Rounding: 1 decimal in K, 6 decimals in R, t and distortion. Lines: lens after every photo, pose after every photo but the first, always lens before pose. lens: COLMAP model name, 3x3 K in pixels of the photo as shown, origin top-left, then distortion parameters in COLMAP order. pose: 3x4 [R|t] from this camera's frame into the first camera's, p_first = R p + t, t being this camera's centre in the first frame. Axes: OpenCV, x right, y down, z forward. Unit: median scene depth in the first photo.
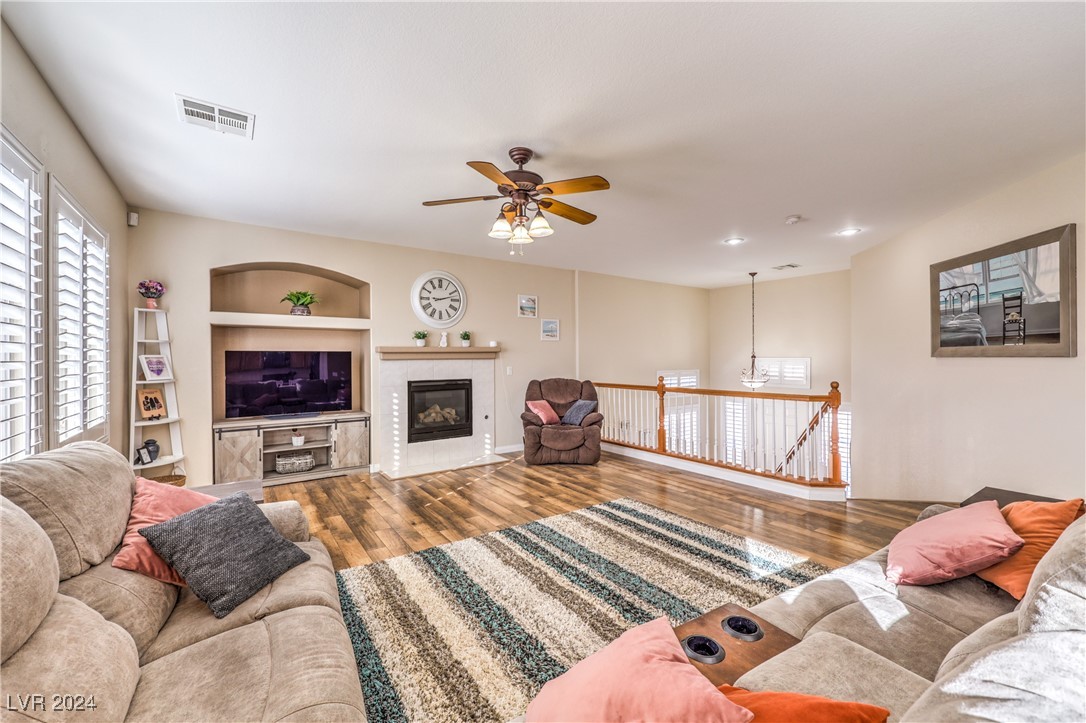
lens RADIAL K [[445.4, 0, 542.5], [0, 445.4, 361.9], [0, 0, 1]] dist [0.005924, -0.001060]
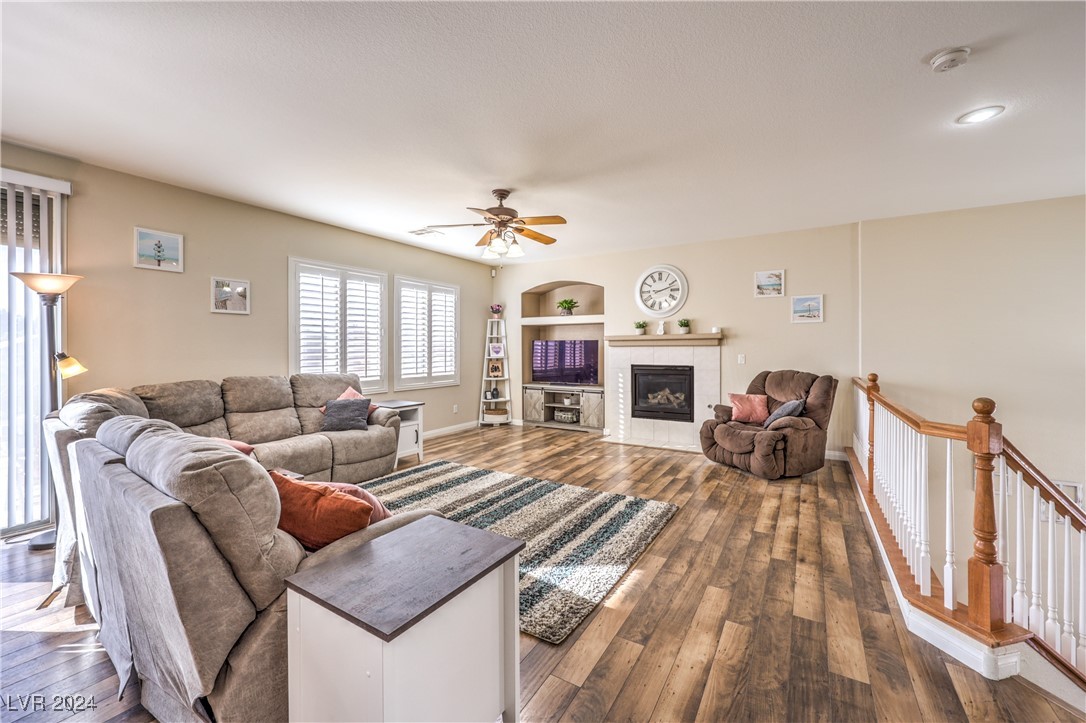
lens RADIAL K [[445.4, 0, 543.2], [0, 445.4, 351.6], [0, 0, 1]] dist [0.005924, -0.001060]
pose [[0.381971, 0.013505, -0.924075, 0.788302], [-0.007993, 0.999904, 0.011310, -0.003069], [0.924140, 0.003066, 0.382043, 0.378746]]
